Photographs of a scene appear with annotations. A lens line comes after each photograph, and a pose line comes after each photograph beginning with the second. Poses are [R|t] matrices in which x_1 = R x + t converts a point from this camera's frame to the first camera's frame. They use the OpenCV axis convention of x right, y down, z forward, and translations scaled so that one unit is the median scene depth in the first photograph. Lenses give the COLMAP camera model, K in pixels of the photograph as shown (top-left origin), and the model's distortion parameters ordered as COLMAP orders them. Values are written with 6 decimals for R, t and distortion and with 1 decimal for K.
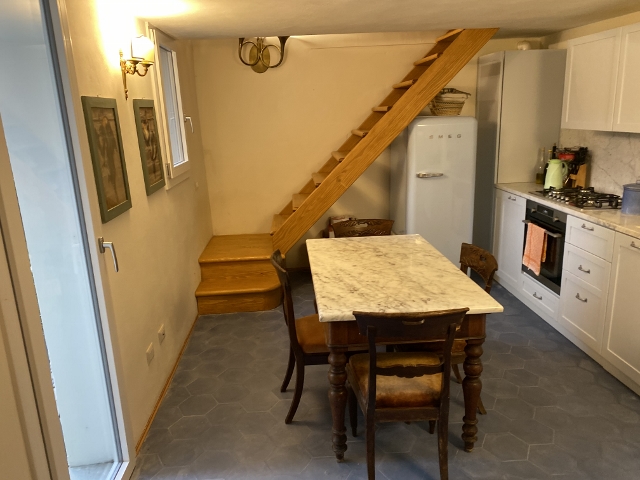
lens RADIAL K [[490.2, 0, 320.1], [0, 490.2, 240.6], [0, 0, 1]] dist [-0.003225, 0.000785]
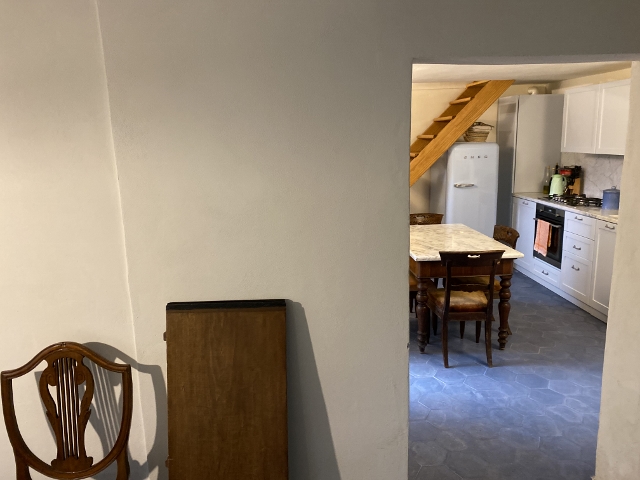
lens RADIAL K [[490.2, 0, 320.5], [0, 490.2, 239.5], [0, 0, 1]] dist [-0.003225, 0.000785]
pose [[0.999825, 0.011295, -0.014926, -0.171931], [-0.012031, 0.998667, -0.050188, 0.100810], [0.014340, 0.050358, 0.998628, -0.398100]]
